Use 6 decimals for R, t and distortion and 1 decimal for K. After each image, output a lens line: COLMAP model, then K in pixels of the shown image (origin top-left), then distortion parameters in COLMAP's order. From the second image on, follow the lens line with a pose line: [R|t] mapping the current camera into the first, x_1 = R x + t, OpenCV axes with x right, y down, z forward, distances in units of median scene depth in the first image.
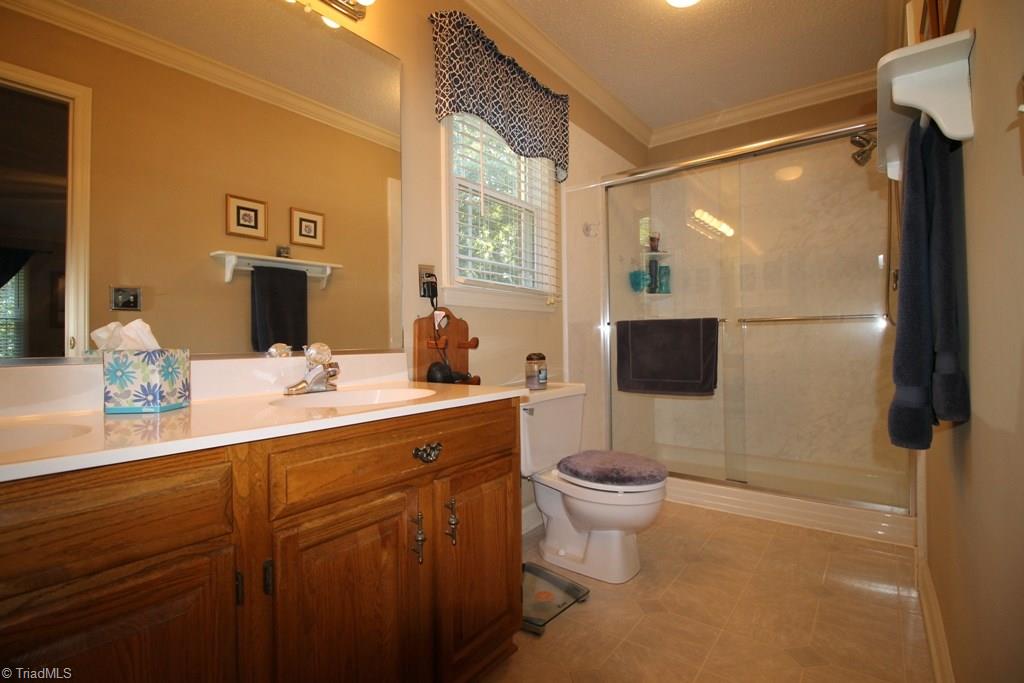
lens RADIAL K [[485.9, 0, 511.1], [0, 485.9, 332.5], [0, 0, 1]] dist [-0.001853, -0.001471]
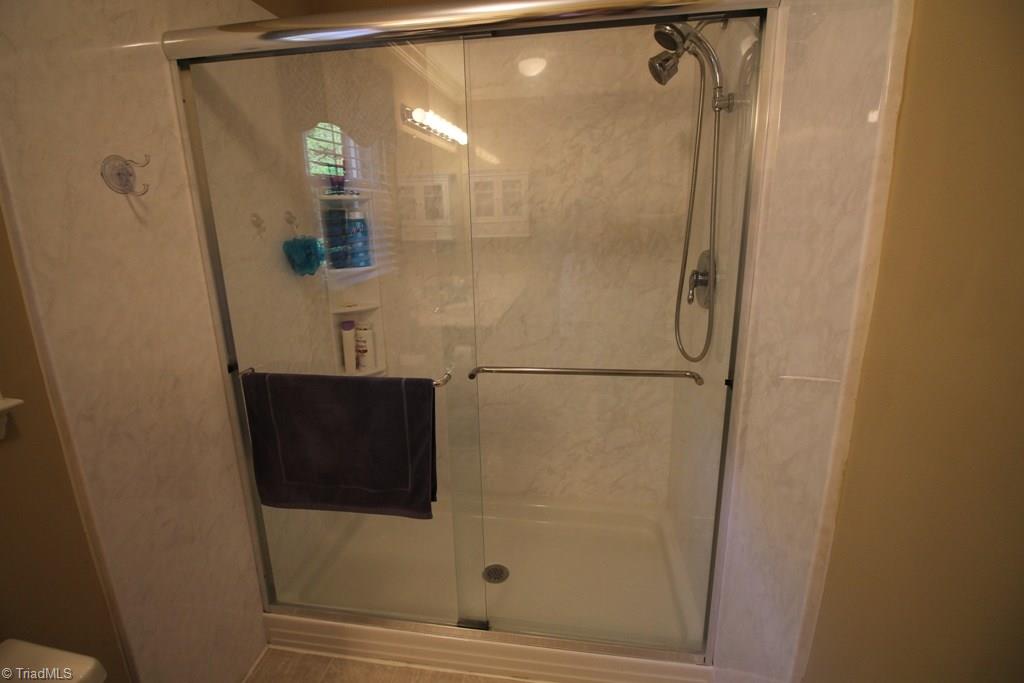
lens RADIAL K [[485.9, 0, 503.5], [0, 485.9, 343.6], [0, 0, 1]] dist [-0.001853, -0.001471]
pose [[0.883606, -0.127251, 0.450608, 0.223676], [0.008548, 0.966586, 0.256200, -0.166703], [-0.468153, -0.222528, 0.855169, 0.451238]]
